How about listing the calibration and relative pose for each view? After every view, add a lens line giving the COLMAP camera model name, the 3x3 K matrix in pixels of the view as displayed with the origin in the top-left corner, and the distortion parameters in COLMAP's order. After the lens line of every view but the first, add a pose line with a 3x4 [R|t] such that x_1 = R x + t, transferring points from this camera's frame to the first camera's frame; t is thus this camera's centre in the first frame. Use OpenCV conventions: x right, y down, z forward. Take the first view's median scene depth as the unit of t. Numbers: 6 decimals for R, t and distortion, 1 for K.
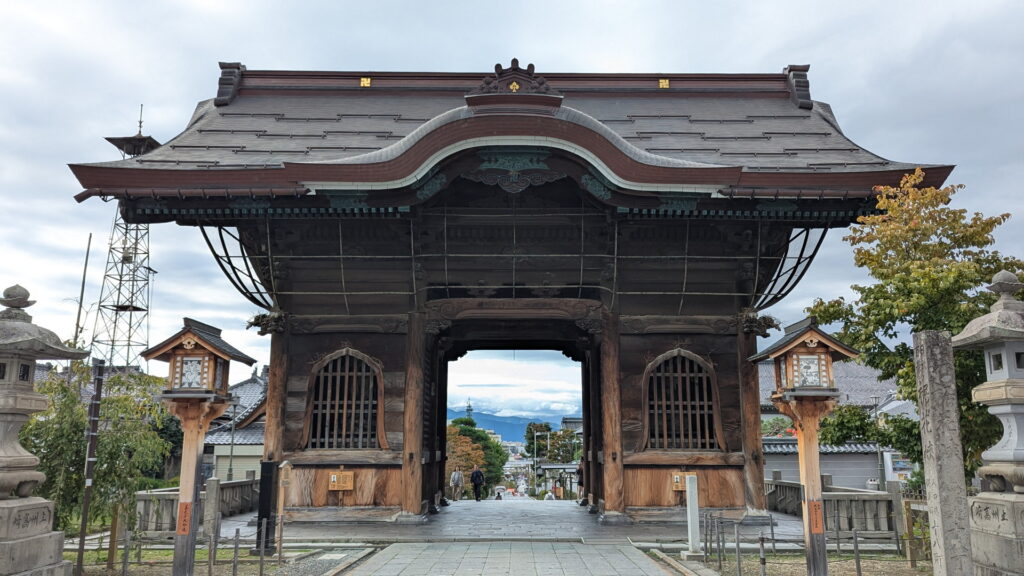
lens RADIAL K [[800.6, 0, 511.0], [0, 800.6, 269.5], [0, 0, 1]] dist [0.005298, 0.001633]
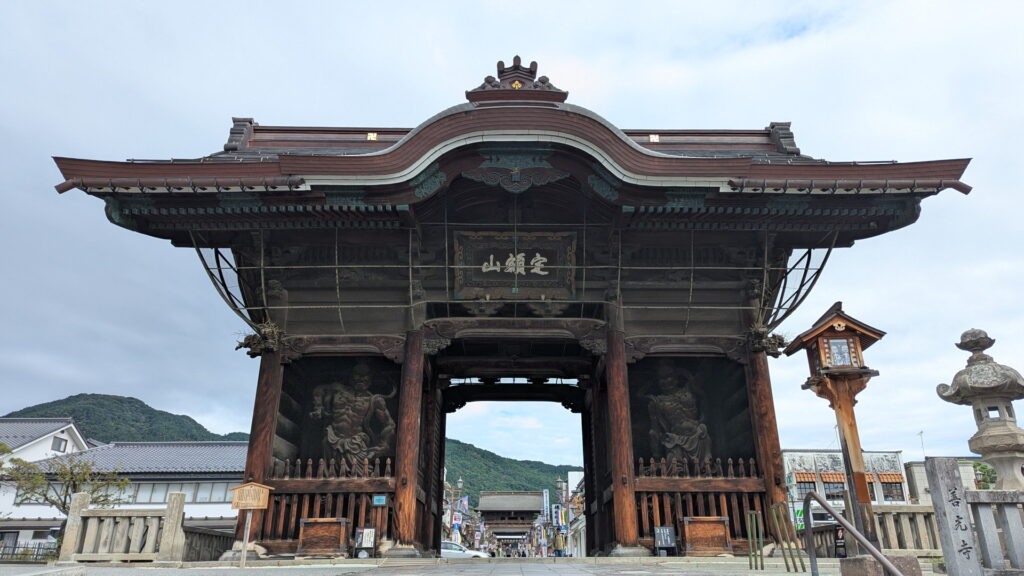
lens RADIAL K [[682.4, 0, 512.0], [0, 682.4, 288.0], [0, 0, 1]] dist [0.021506, -0.000846]
pose [[0.999929, -0.000679, 0.011914, -0.011262], [0.002735, 0.984849, -0.173390, 0.161101], [-0.011616, 0.173410, 0.984781, 0.198685]]
